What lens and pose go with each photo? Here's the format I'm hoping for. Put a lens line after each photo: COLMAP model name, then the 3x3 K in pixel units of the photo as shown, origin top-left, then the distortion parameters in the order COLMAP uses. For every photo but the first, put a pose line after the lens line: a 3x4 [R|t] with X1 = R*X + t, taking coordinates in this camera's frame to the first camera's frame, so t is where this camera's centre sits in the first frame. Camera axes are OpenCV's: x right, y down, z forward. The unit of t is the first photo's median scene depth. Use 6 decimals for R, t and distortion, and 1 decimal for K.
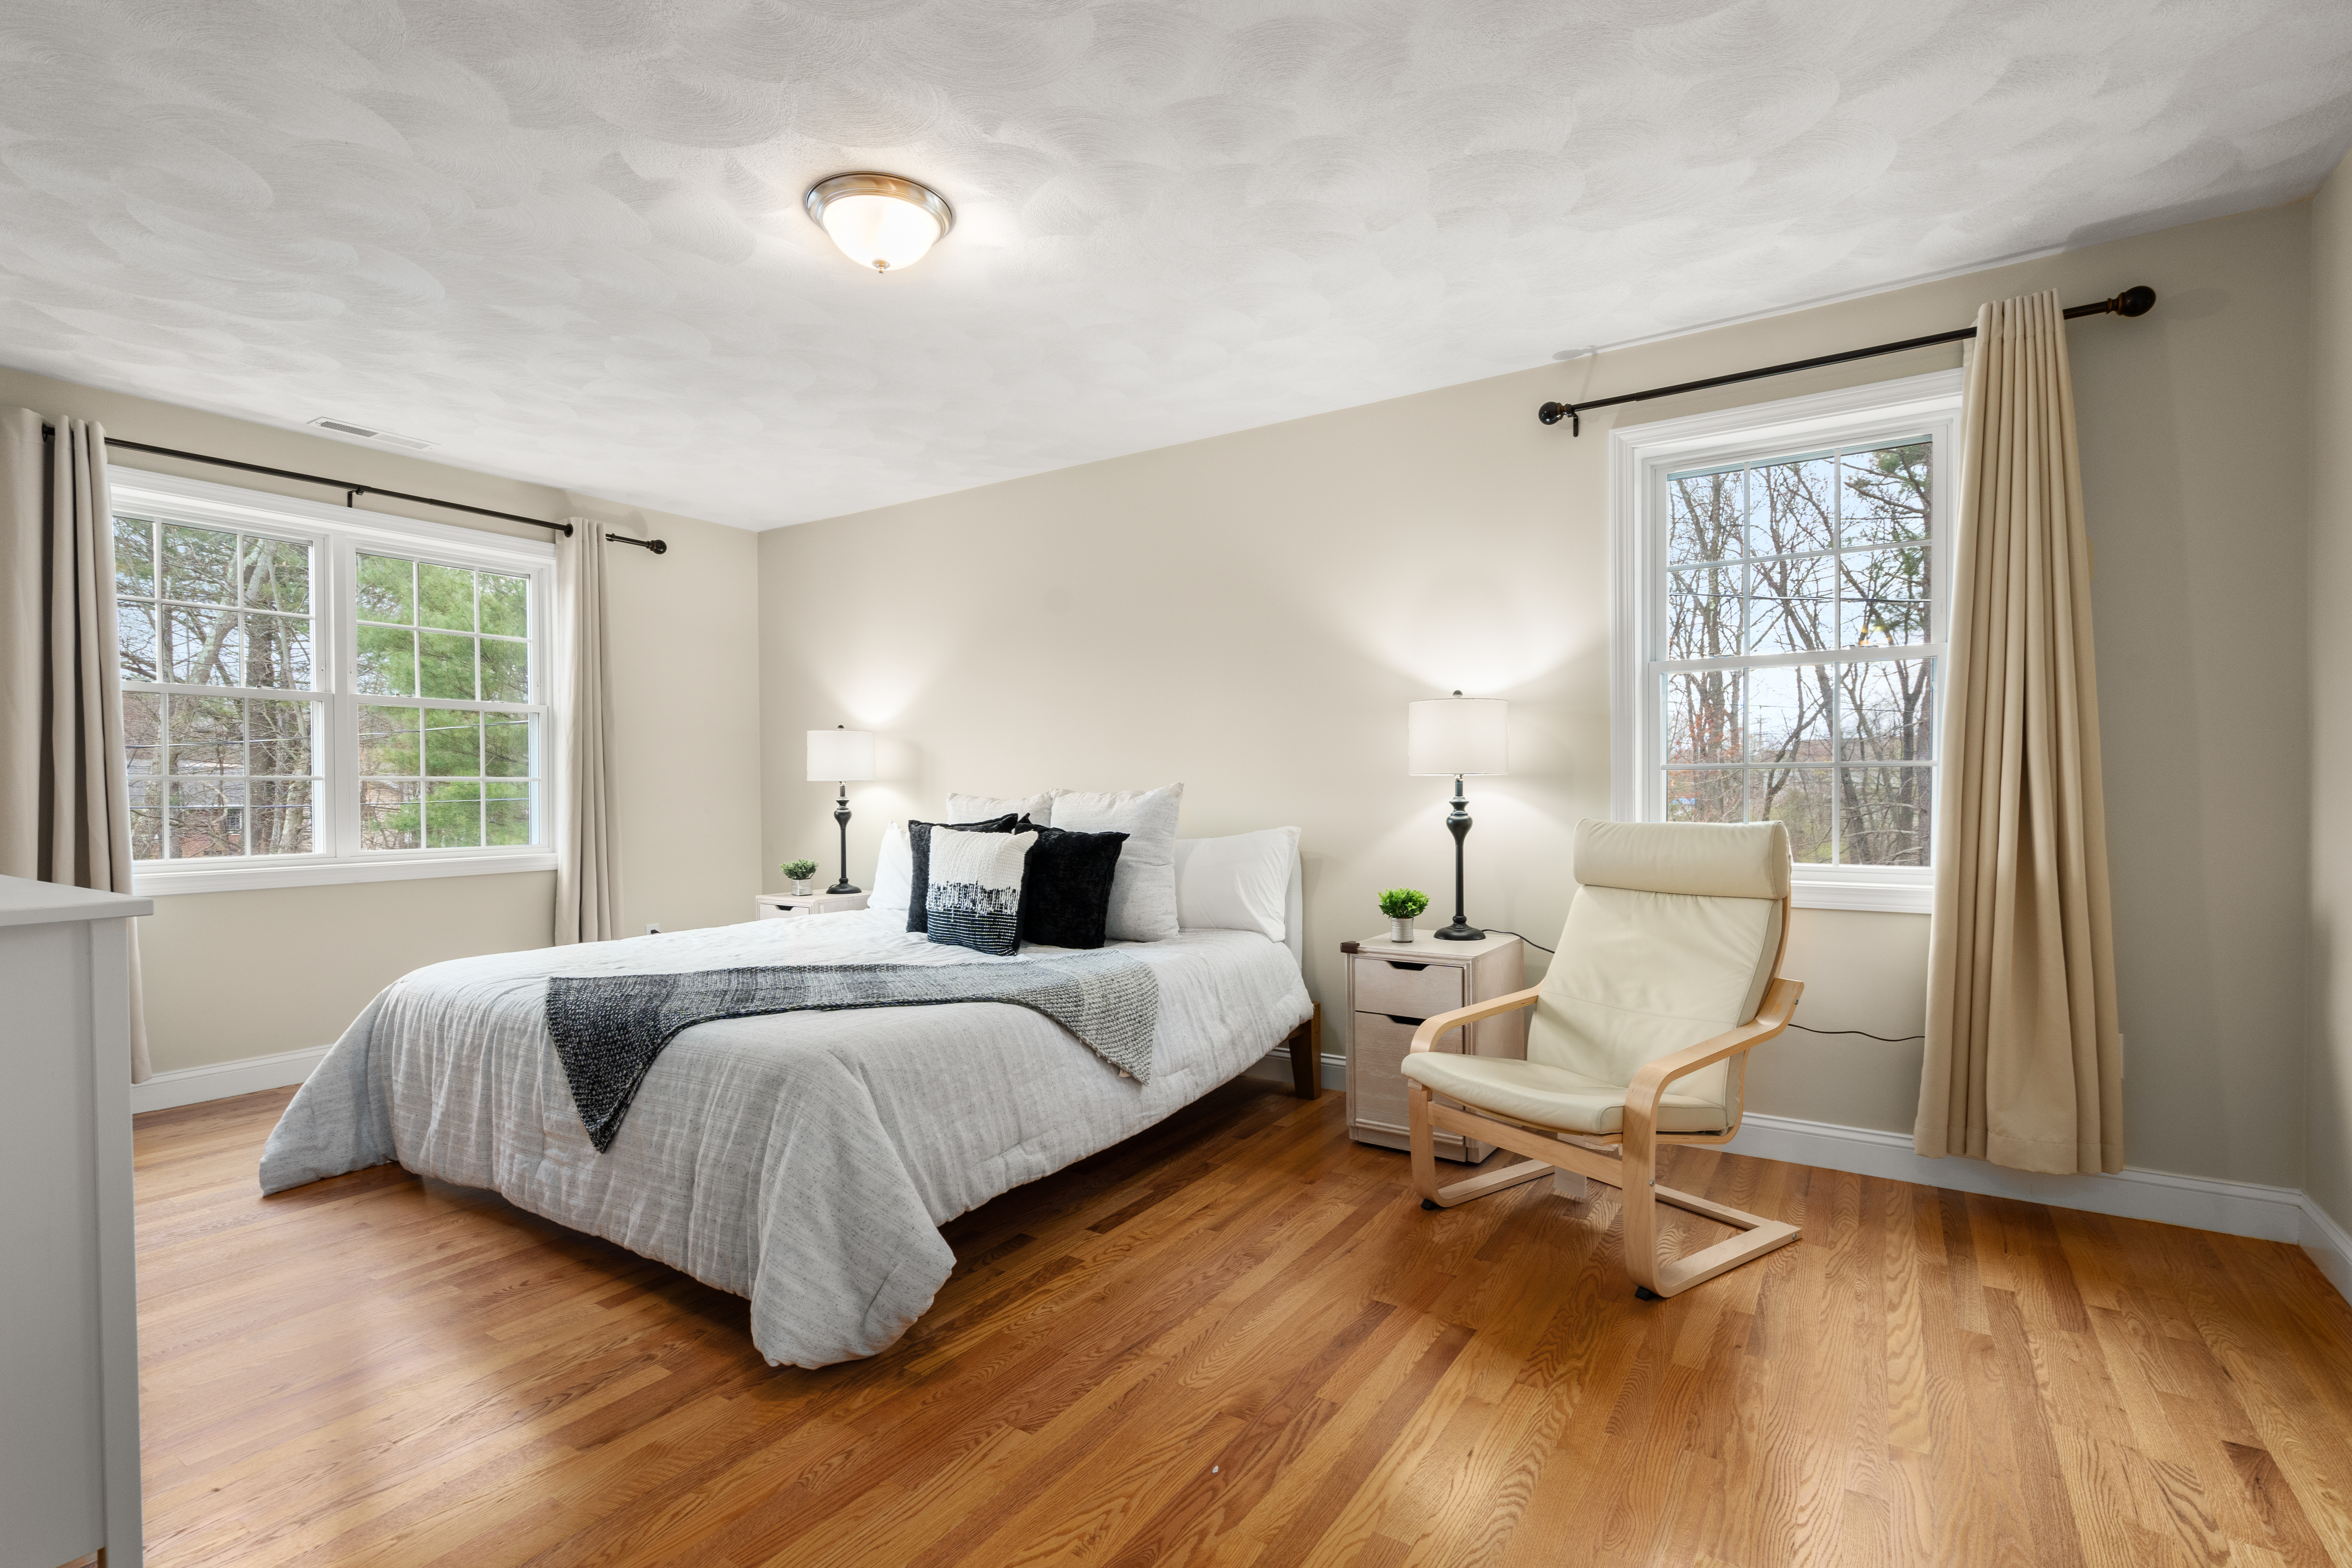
lens RADIAL K [[1080.5, 0, 1176.0], [0, 1080.5, 784.0], [0, 0, 1]] dist [-0.004075, -0.000016]
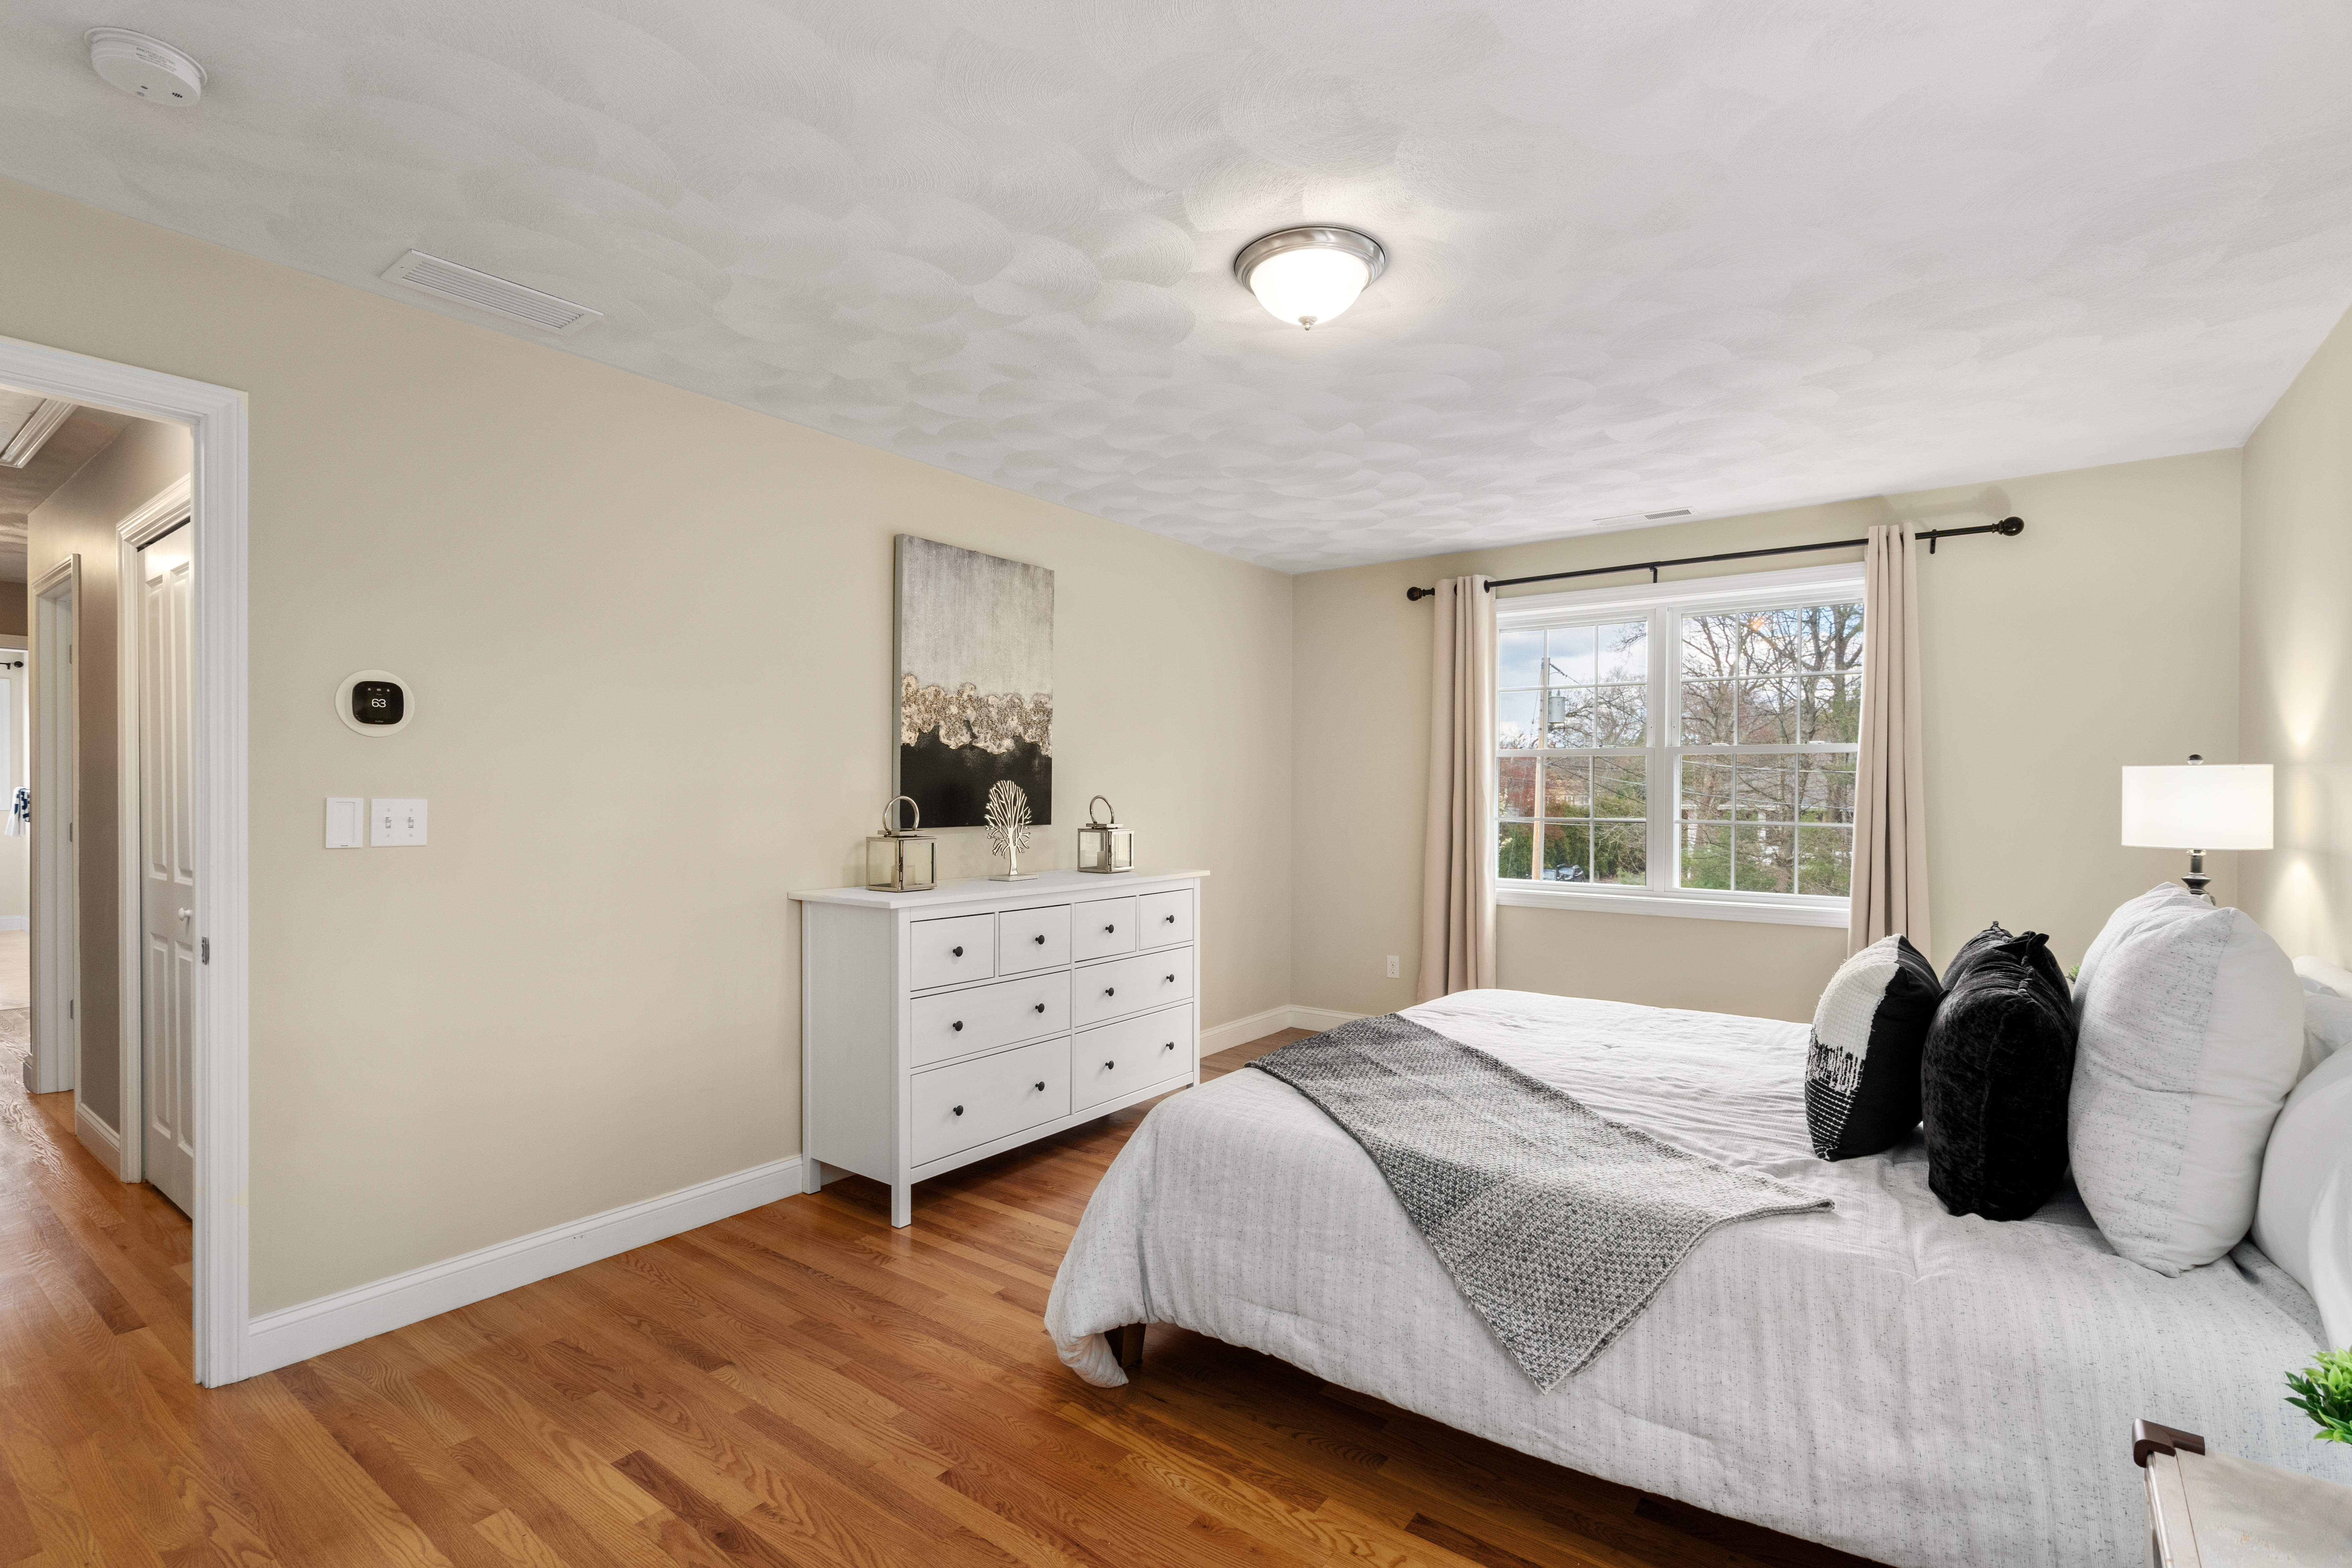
lens RADIAL K [[1092.8, 0, 1168.7], [0, 1092.8, 789.6], [0, 0, 1]] dist [0.001759, 0.000024]
pose [[-0.059223, 0.005014, -0.998232, 0.604945], [-0.000151, 0.999987, 0.005032, -0.066861], [0.998245, 0.000449, -0.059221, 0.817774]]
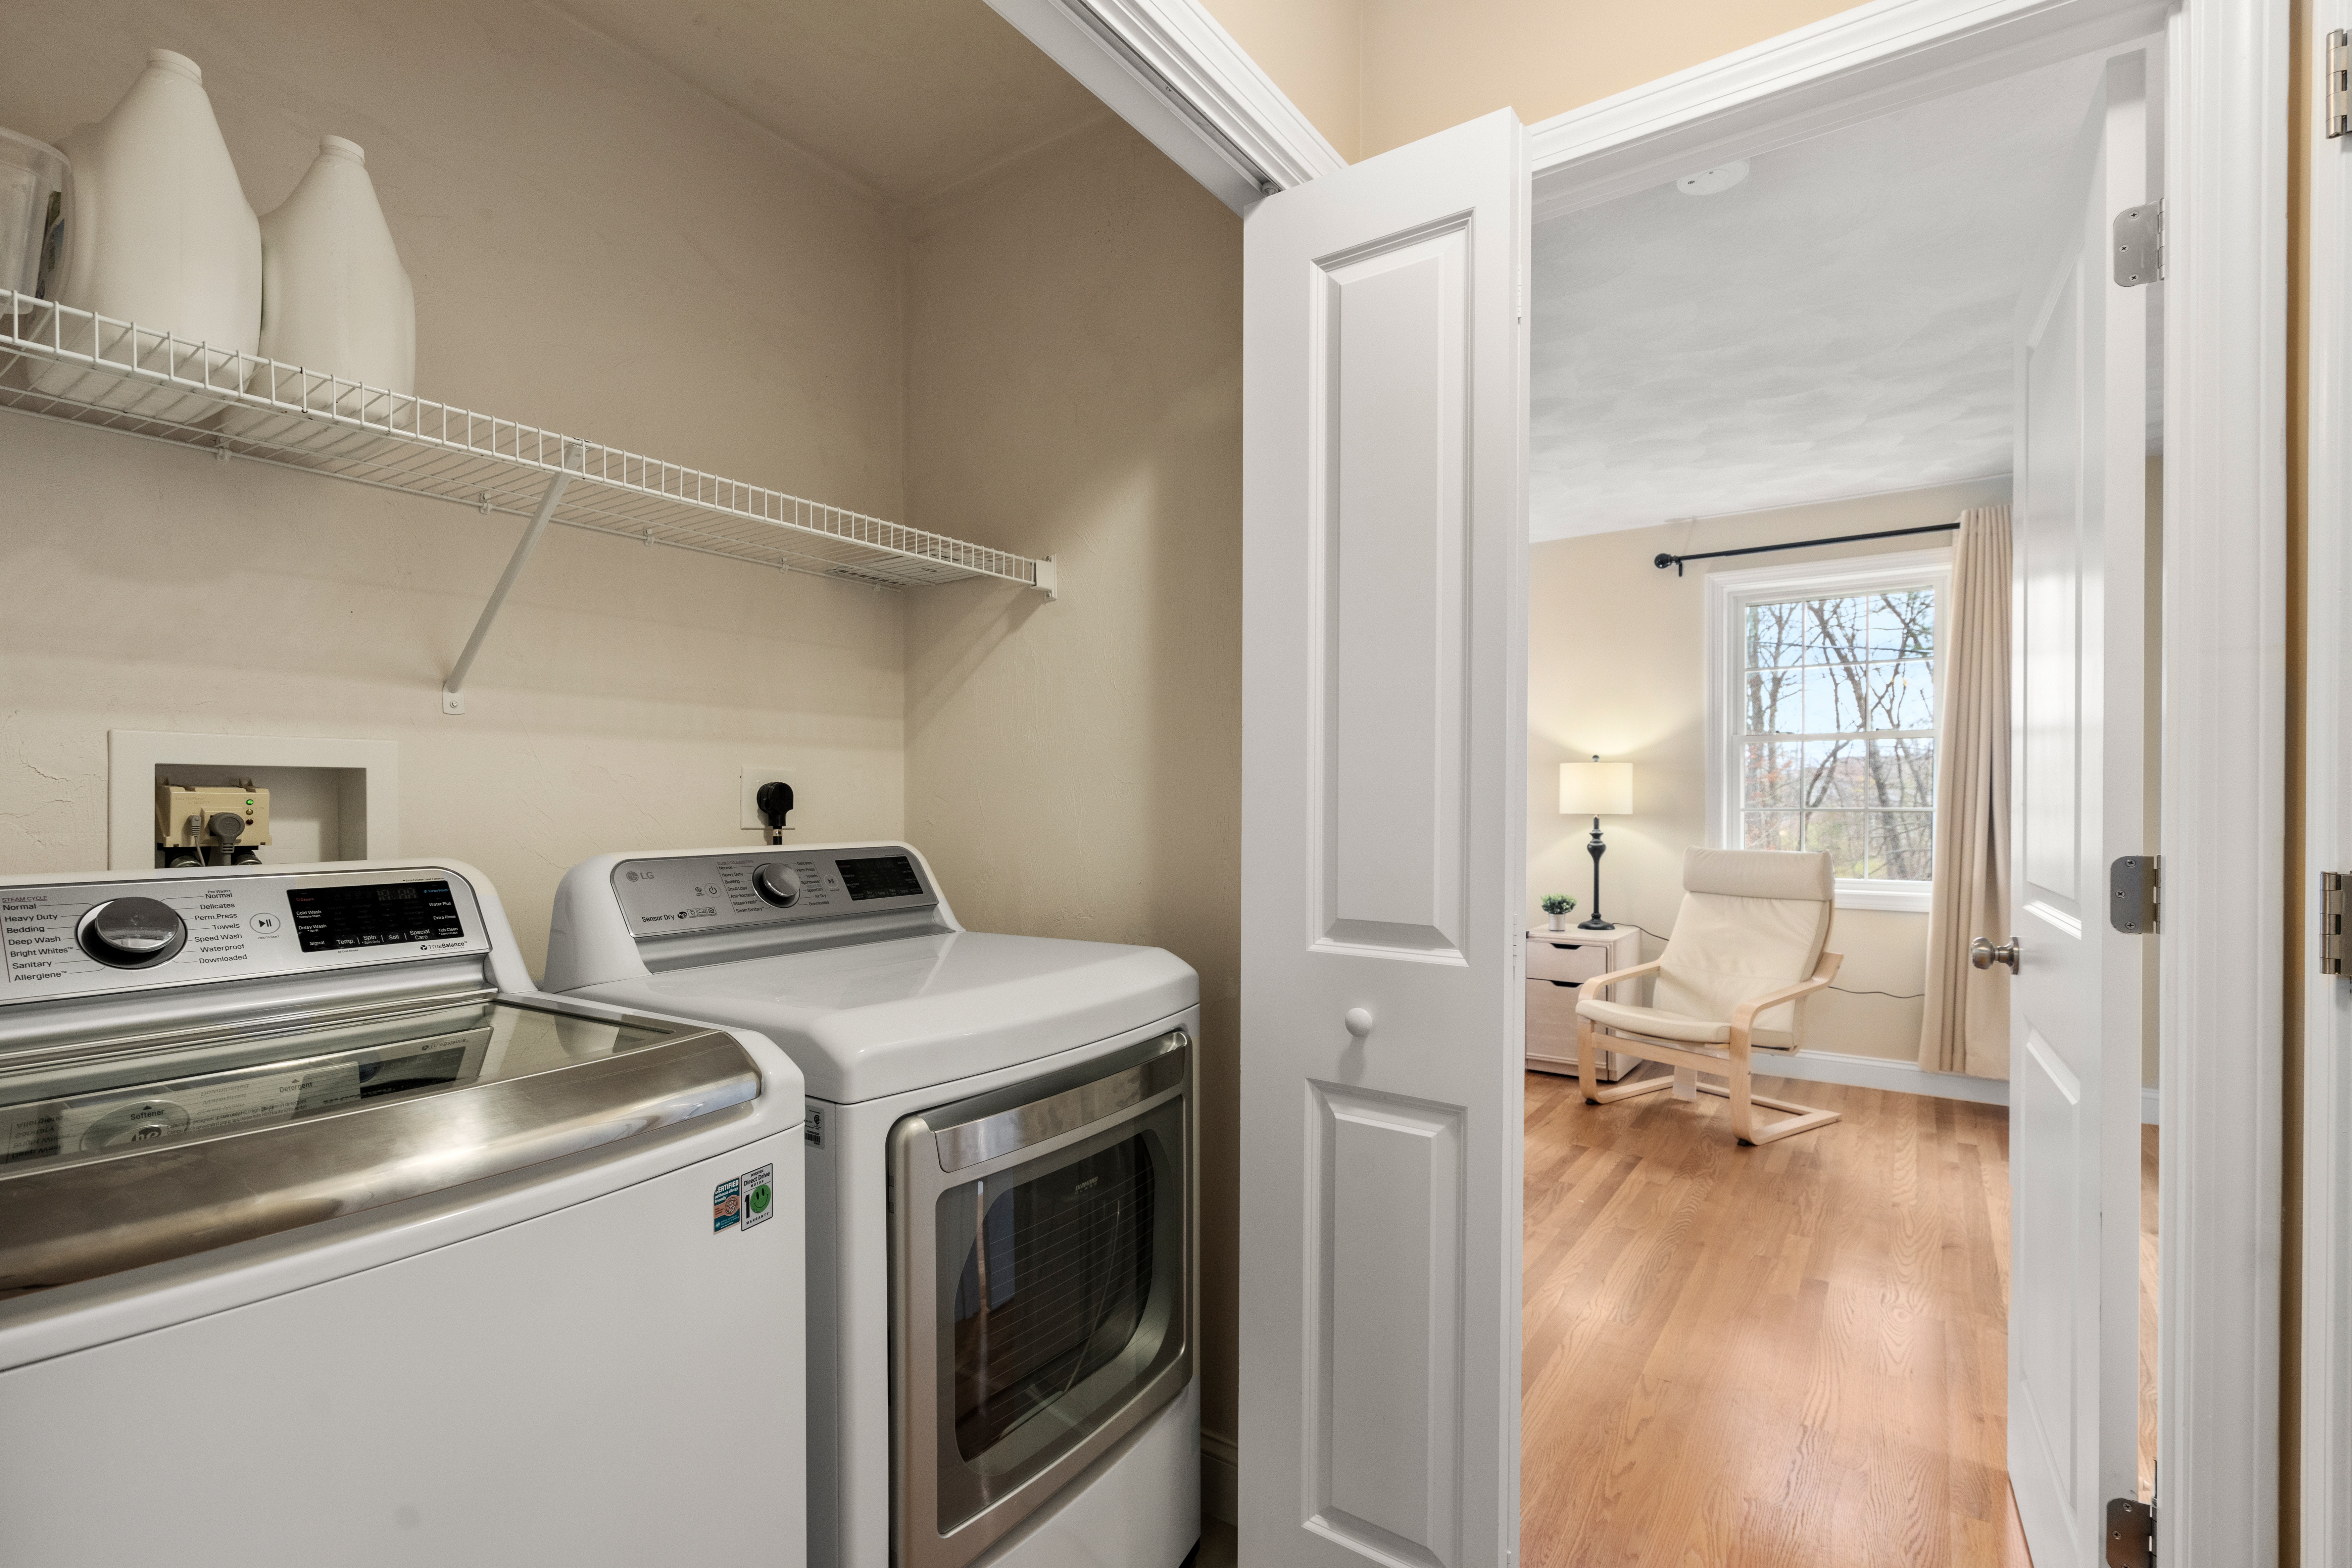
lens RADIAL K [[1092.8, 0, 1168.7], [0, 1092.8, 789.6], [0, 0, 1]] dist [0.001759, 0.000024]
pose [[0.999701, 0.004396, -0.024054, -0.314349], [-0.004513, 0.999978, -0.004787, -0.036862], [0.024032, 0.004894, 0.999699, -0.534769]]
